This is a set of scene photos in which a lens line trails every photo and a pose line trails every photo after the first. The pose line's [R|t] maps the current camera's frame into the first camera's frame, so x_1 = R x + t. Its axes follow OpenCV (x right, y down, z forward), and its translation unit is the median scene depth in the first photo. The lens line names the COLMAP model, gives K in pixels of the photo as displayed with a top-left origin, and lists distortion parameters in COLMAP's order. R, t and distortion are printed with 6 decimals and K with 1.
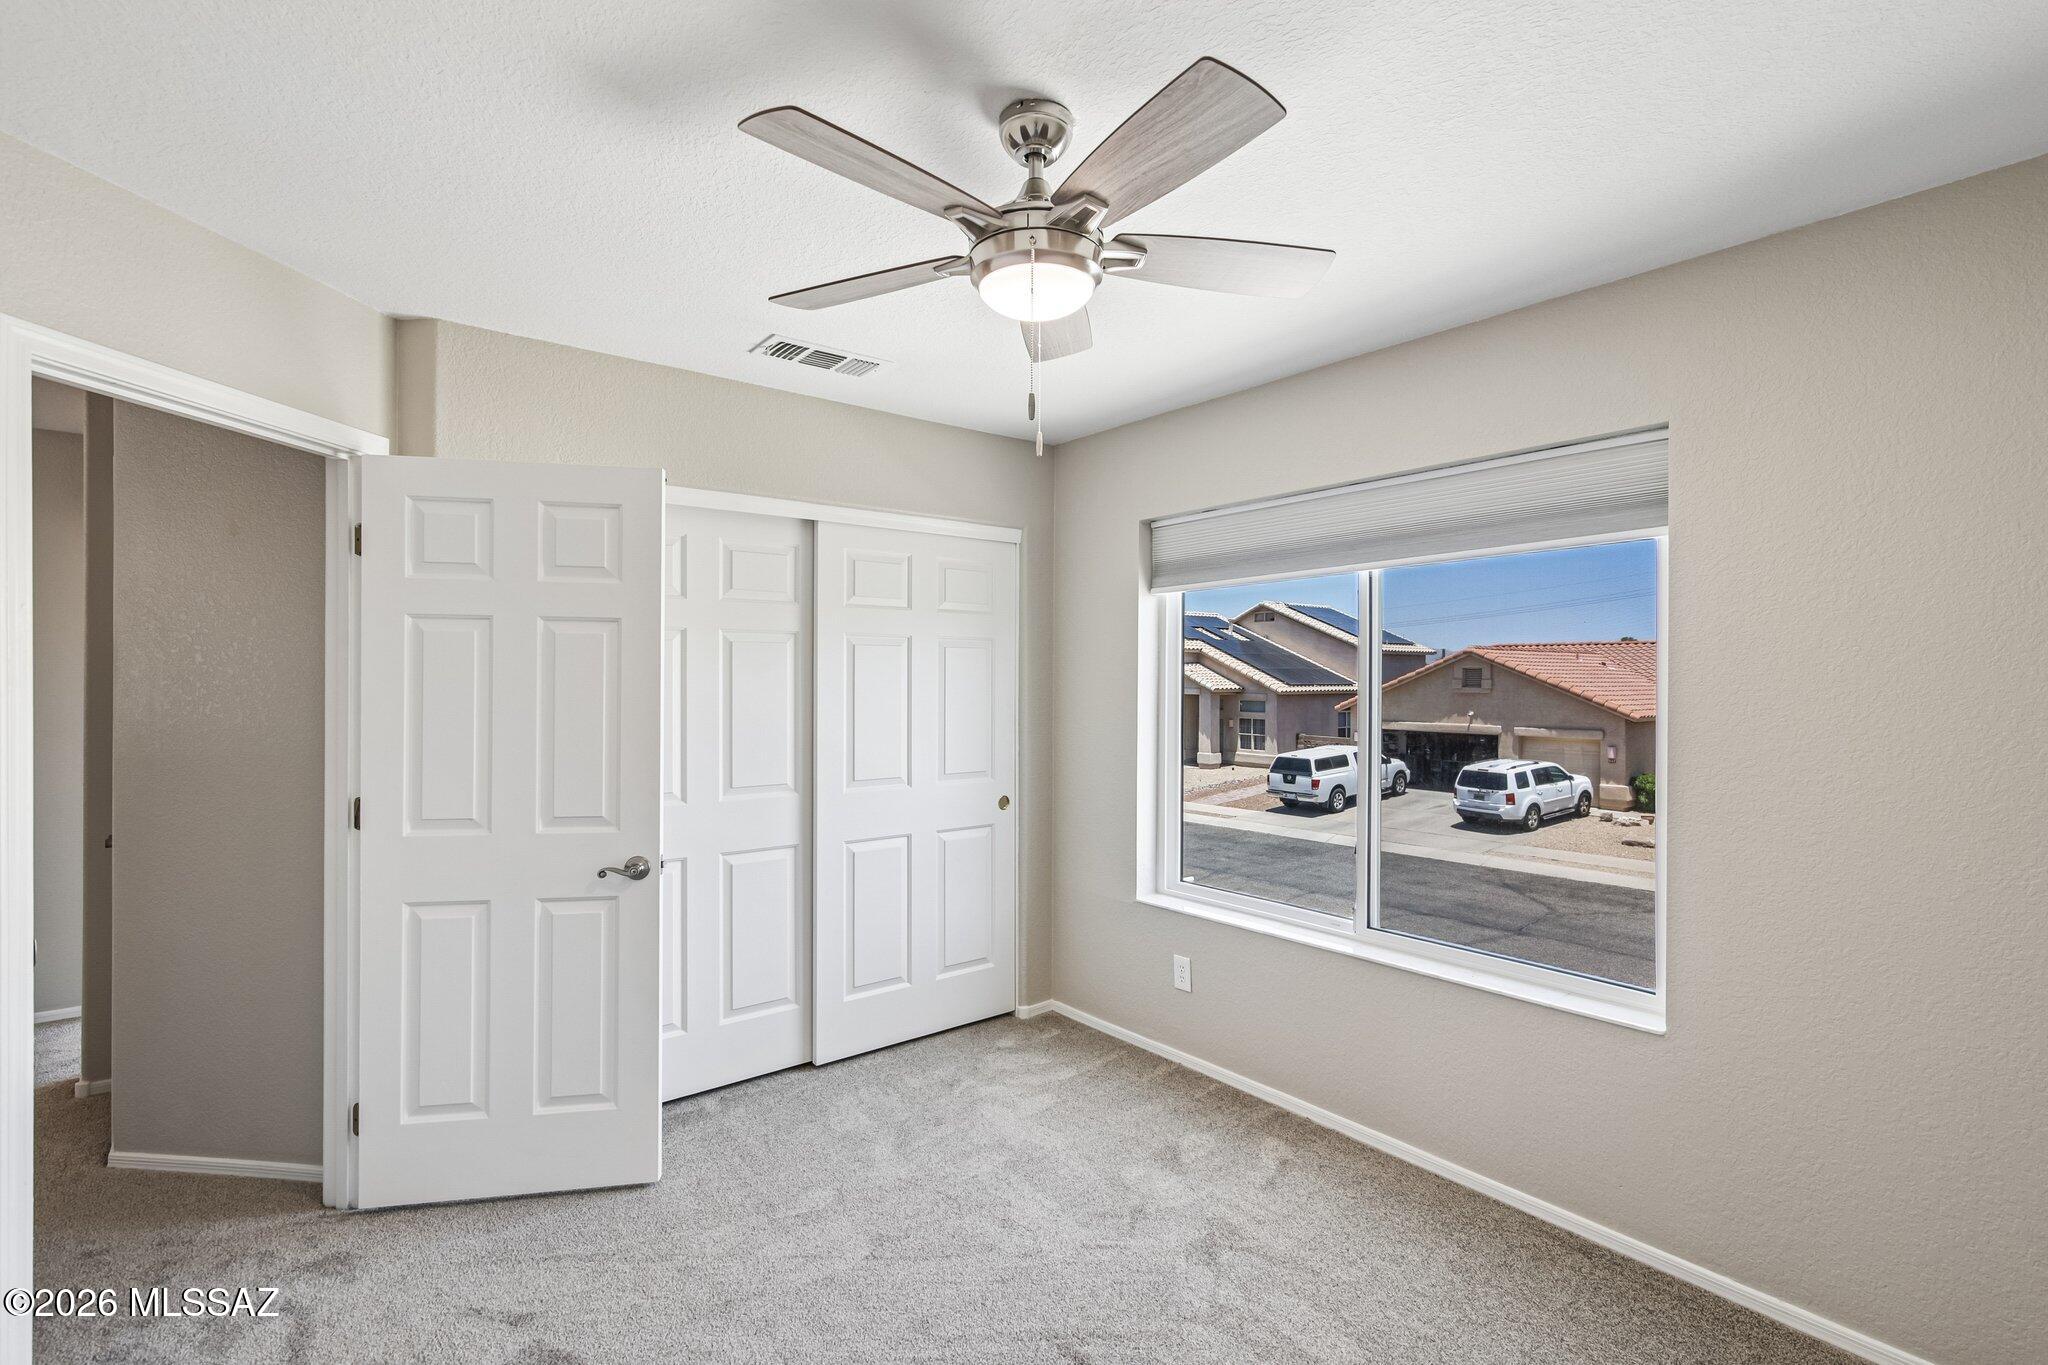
lens RADIAL K [[927.3, 0, 1028.4], [0, 927.3, 684.0], [0, 0, 1]] dist [0.004628, 0.000534]
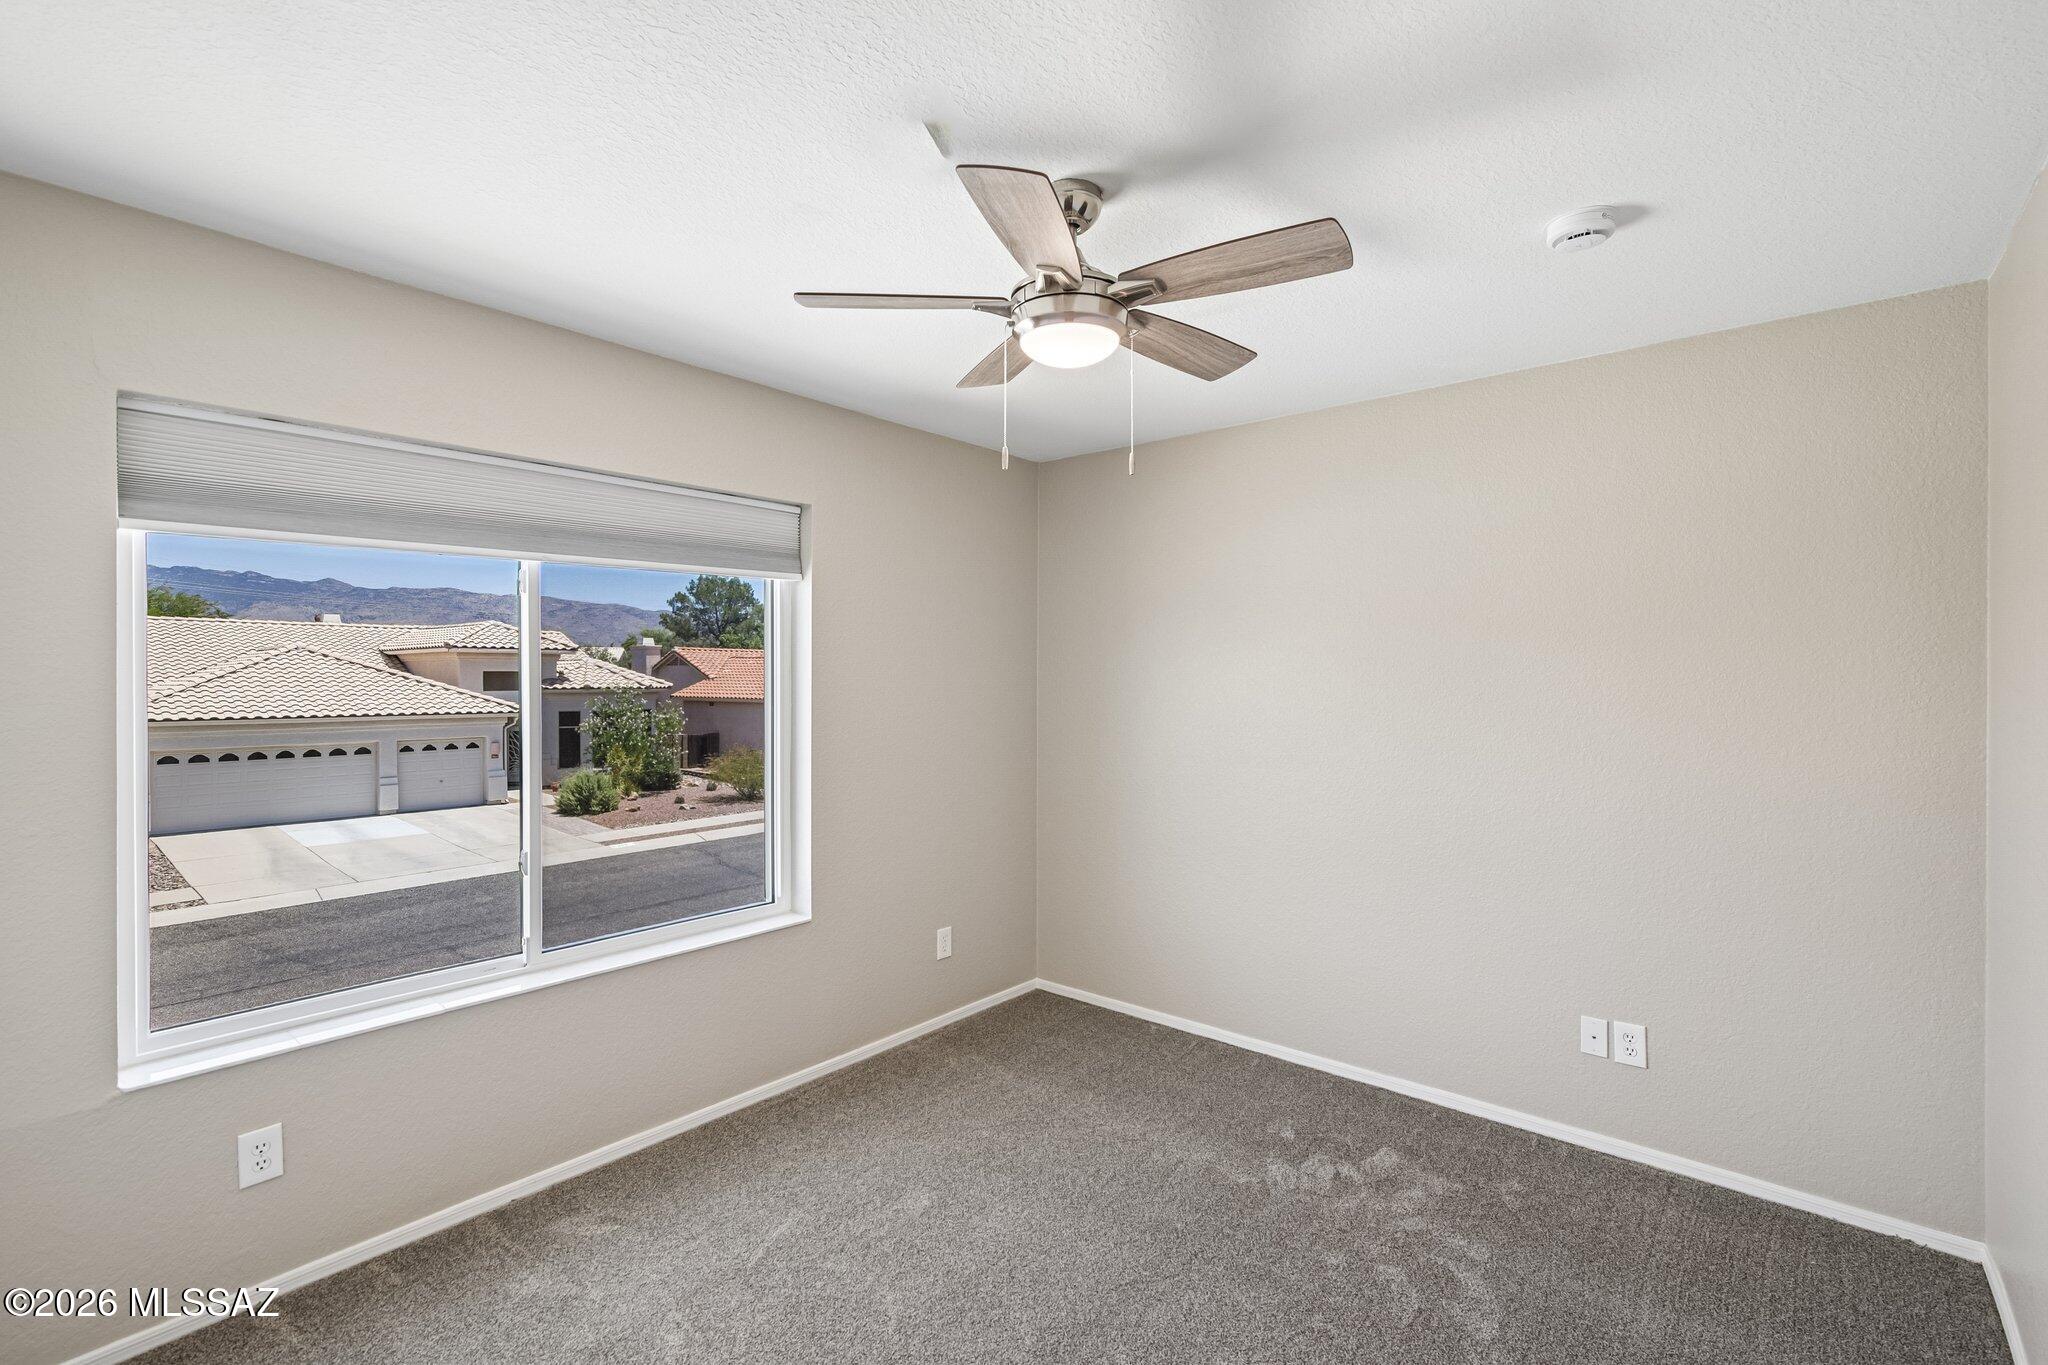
lens RADIAL K [[927.3, 0, 1011.8], [0, 927.3, 686.2], [0, 0, 1]] dist [0.004628, 0.000534]
pose [[-0.172440, -0.016051, 0.984889, -0.621911], [0.002036, 0.999859, 0.016651, -0.014850], [-0.985018, 0.004876, -0.172383, 0.714611]]
